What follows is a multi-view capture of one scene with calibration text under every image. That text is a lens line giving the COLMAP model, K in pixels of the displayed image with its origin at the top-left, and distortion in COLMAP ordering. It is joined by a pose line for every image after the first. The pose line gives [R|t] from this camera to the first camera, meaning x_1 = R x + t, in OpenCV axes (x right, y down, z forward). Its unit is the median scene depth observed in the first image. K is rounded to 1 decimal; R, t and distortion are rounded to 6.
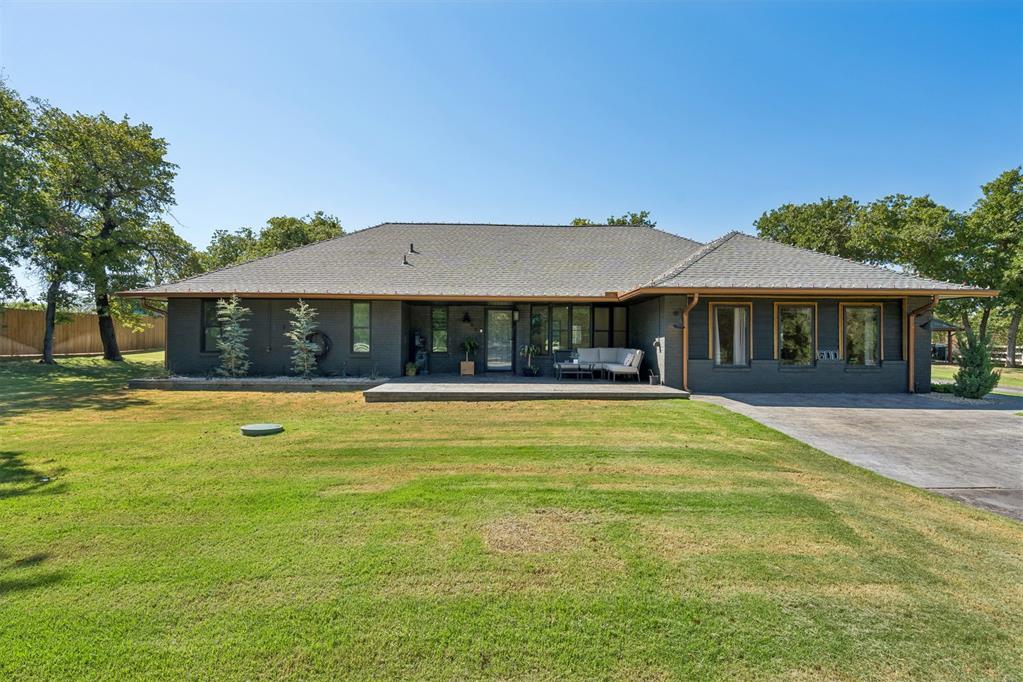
lens RADIAL K [[499.1, 0, 511.5], [0, 499.1, 341.0], [0, 0, 1]] dist [0.000580, 0.000120]
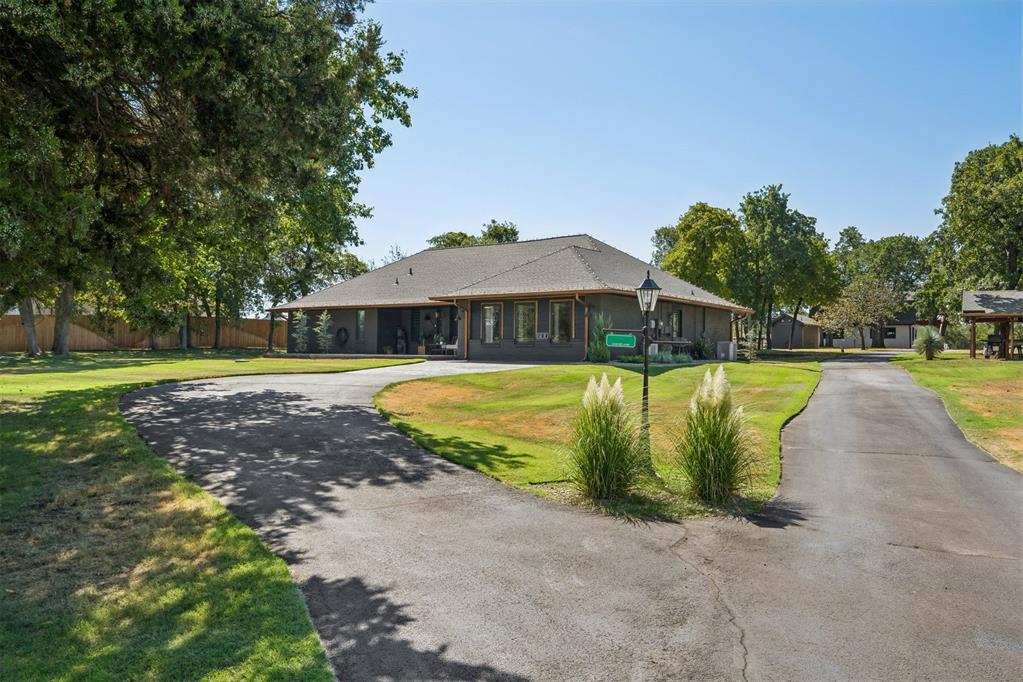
lens RADIAL K [[850.5, 0, 511.5], [0, 850.5, 341.0], [0, 0, 1]] dist [0.002569, 0.000730]
pose [[0.765550, -0.011632, -0.643271, 1.897007], [-0.001174, 0.999810, -0.019476, 0.081116], [0.643375, 0.015665, 0.765391, -0.837975]]
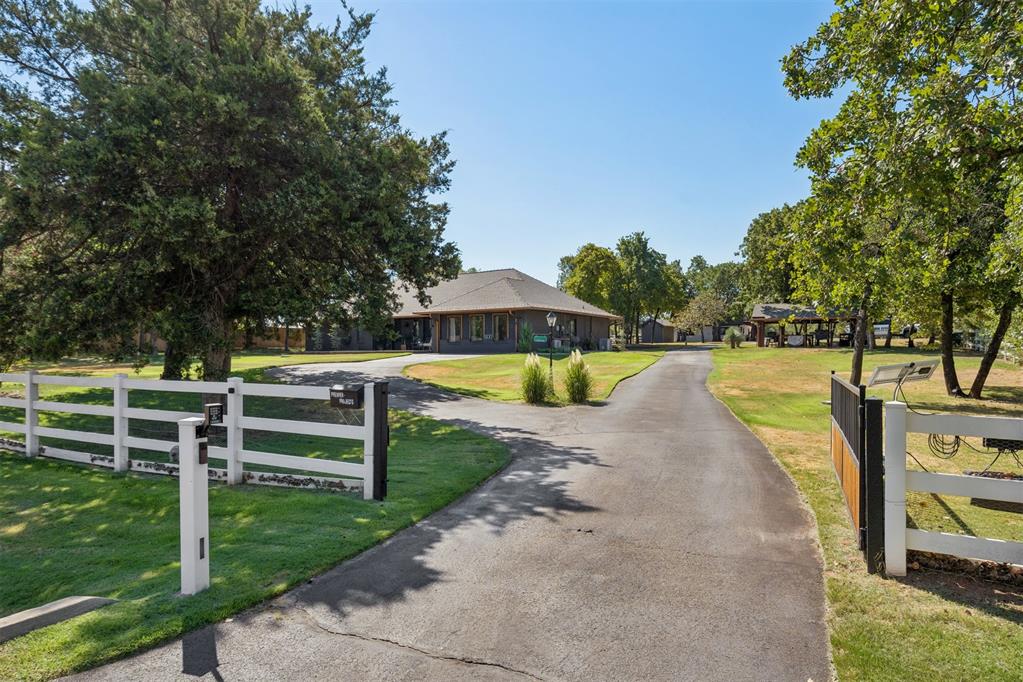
lens RADIAL K [[656.0, 0, 511.5], [0, 656.0, 341.0], [0, 0, 1]] dist [-0.000117, -0.000003]
pose [[0.819927, -0.022268, -0.572035, 2.115664], [0.015021, 0.999736, -0.017387, 0.089203], [0.572271, 0.005664, 0.820045, -1.187755]]
